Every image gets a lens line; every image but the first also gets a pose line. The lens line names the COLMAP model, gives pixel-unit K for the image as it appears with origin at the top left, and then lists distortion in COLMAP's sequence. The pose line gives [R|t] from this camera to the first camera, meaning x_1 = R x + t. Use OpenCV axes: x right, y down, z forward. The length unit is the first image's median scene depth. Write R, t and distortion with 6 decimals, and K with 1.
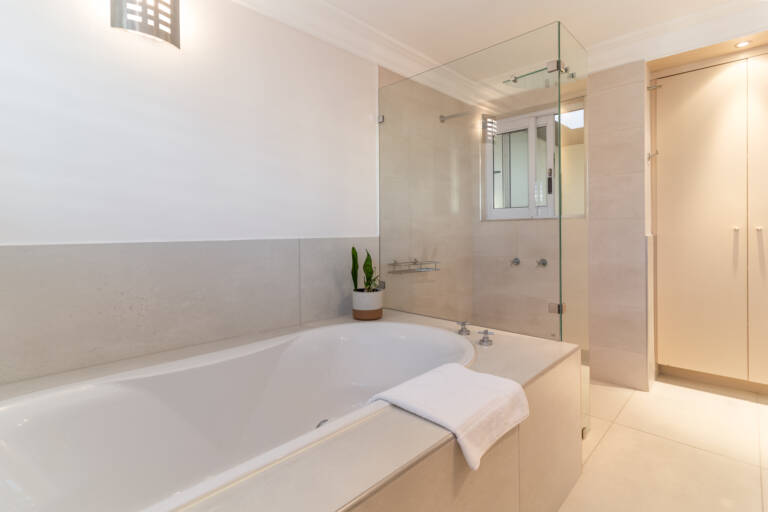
lens RADIAL K [[364.1, 0, 384.4], [0, 364.1, 234.3], [0, 0, 1]] dist [-0.001822, -0.000177]
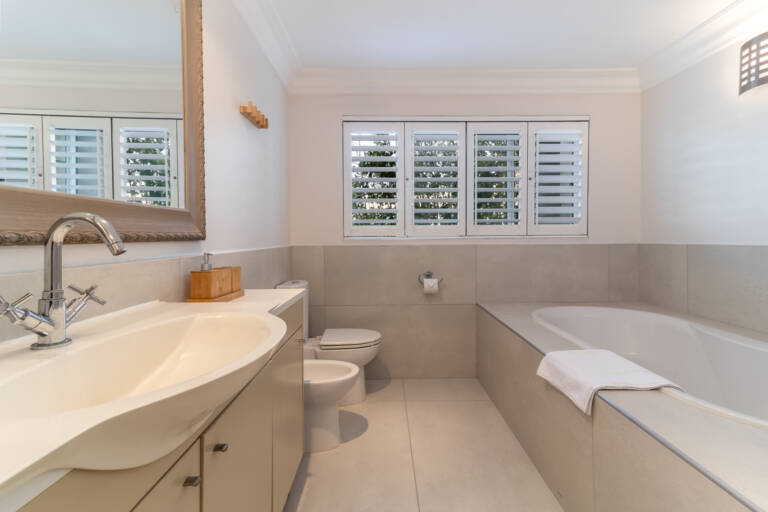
lens RADIAL K [[360.3, 0, 396.6], [0, 360.3, 241.6], [0, 0, 1]] dist [0.027069, 0.004336]
pose [[-0.684448, 0.021997, -0.728730, 0.819901], [0.000388, 0.999556, 0.029807, -0.030889], [0.729062, 0.020119, -0.684152, 0.680295]]
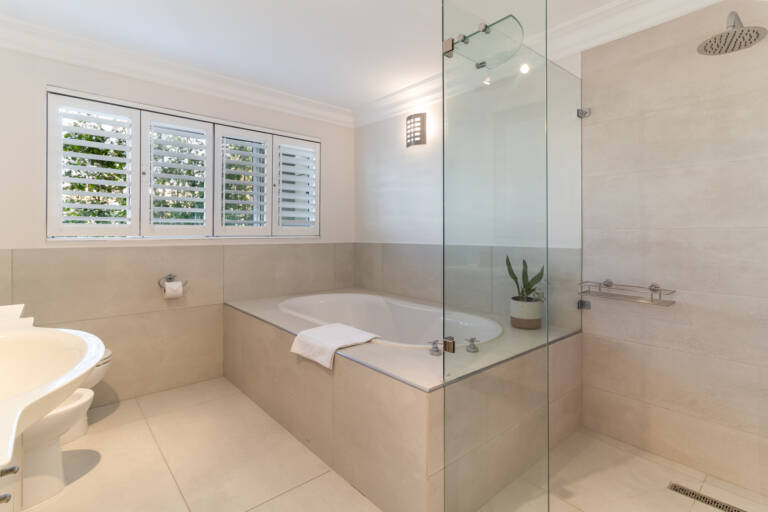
lens RADIAL K [[364.1, 0, 384.4], [0, 364.1, 234.3], [0, 0, 1]] dist [-0.001822, -0.000177]
pose [[-0.063711, 0.002559, -0.997965, 1.001129], [-0.009199, 0.999953, 0.003151, -0.029347], [0.997926, 0.009381, -0.063685, 0.668237]]
